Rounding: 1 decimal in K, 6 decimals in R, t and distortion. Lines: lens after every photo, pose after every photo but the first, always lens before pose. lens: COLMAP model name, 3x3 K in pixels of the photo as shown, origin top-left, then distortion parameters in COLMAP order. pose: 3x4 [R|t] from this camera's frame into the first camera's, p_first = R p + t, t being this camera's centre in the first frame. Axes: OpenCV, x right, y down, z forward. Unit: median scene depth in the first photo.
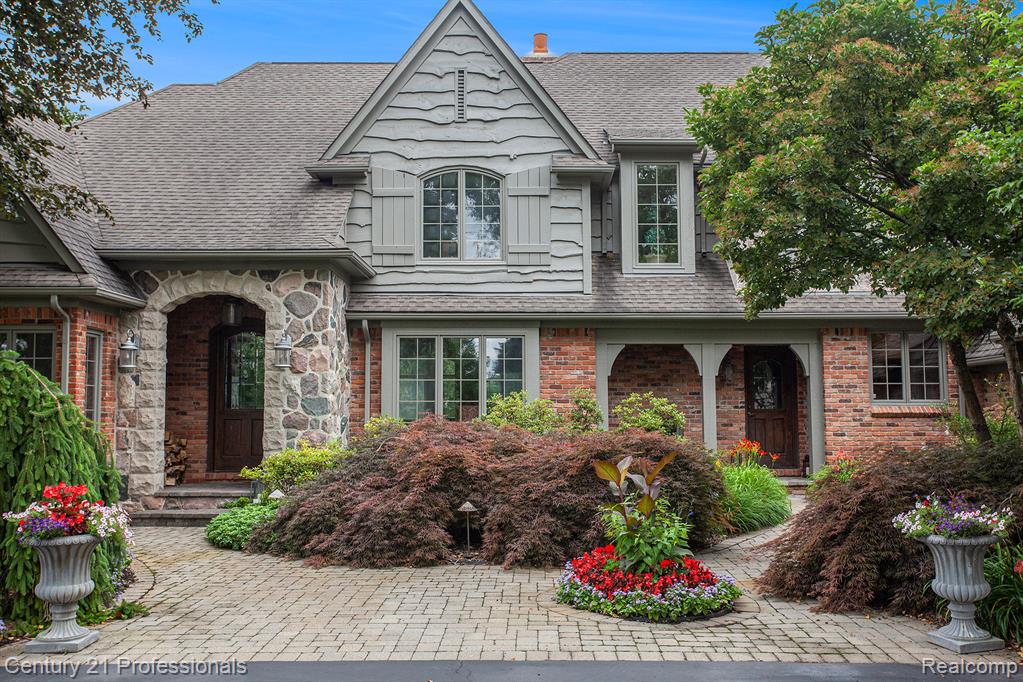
lens RADIAL K [[1008.2, 0, 488.3], [0, 1008.2, 311.1], [0, 0, 1]] dist [-0.012091, 0.015346]
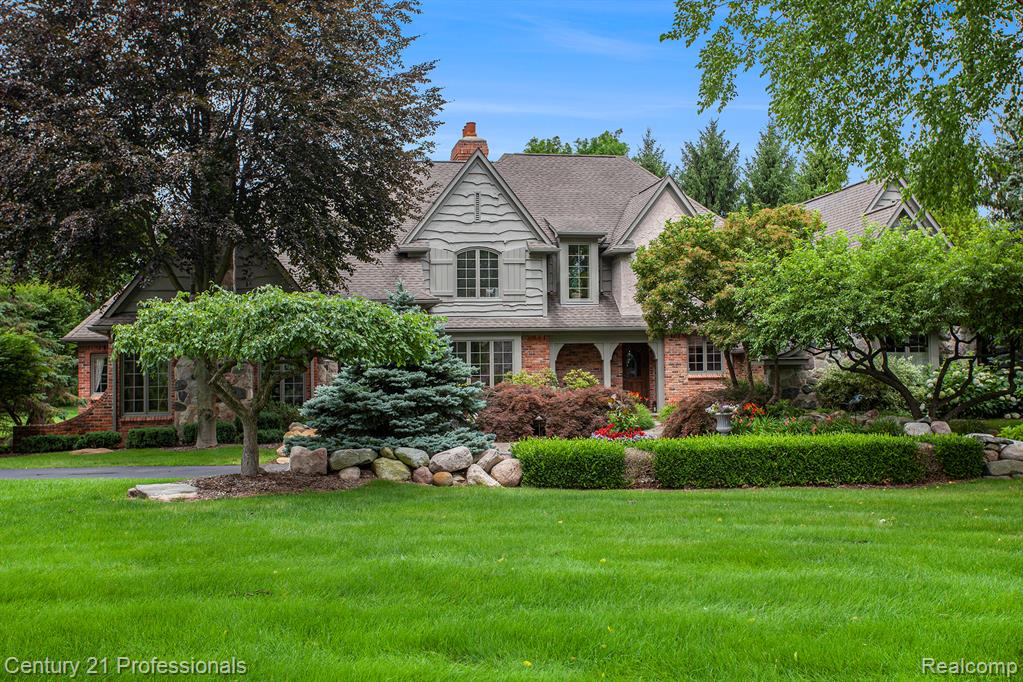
lens RADIAL K [[1084.8, 0, 513.2], [0, 1084.8, 354.2], [0, 0, 1]] dist [0.086833, 0.006284]
pose [[0.973862, -0.012626, 0.226789, -0.422499], [-0.003551, 0.997486, 0.070781, -0.091797], [-0.227113, -0.069737, 0.971368, -0.957376]]
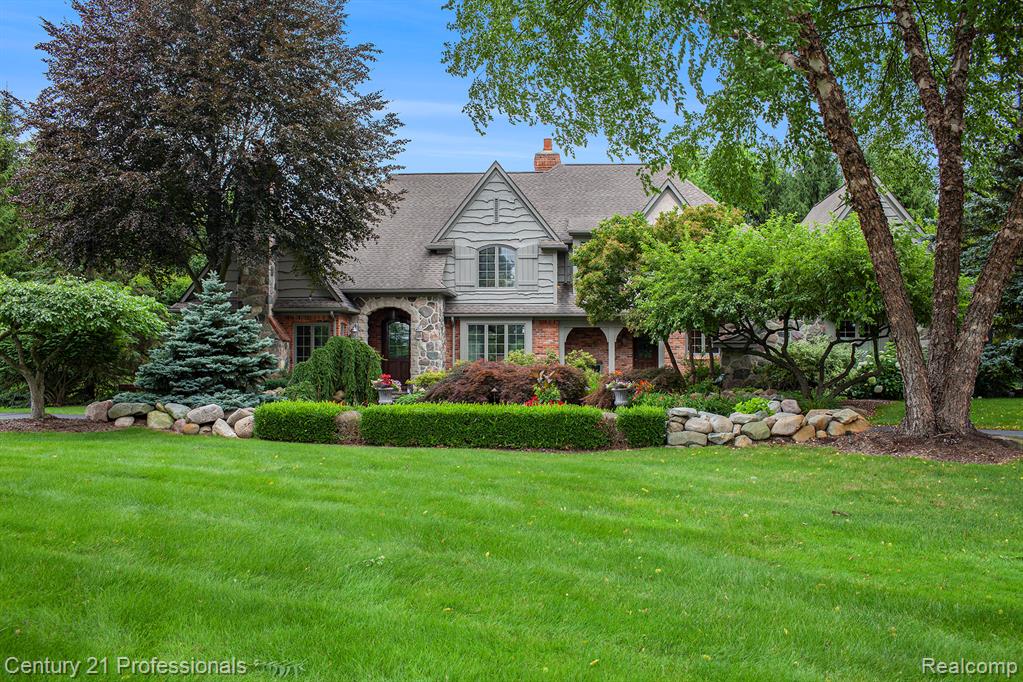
lens RADIAL K [[940.1, 0, 511.5], [0, 940.1, 341.0], [0, 0, 1]] dist [-0.014121, 0.000709]
pose [[0.999483, 0.000994, -0.032129, 0.070782], [0.001357, 0.997327, 0.073051, -0.087014], [0.032116, -0.073057, 0.996811, -1.028302]]
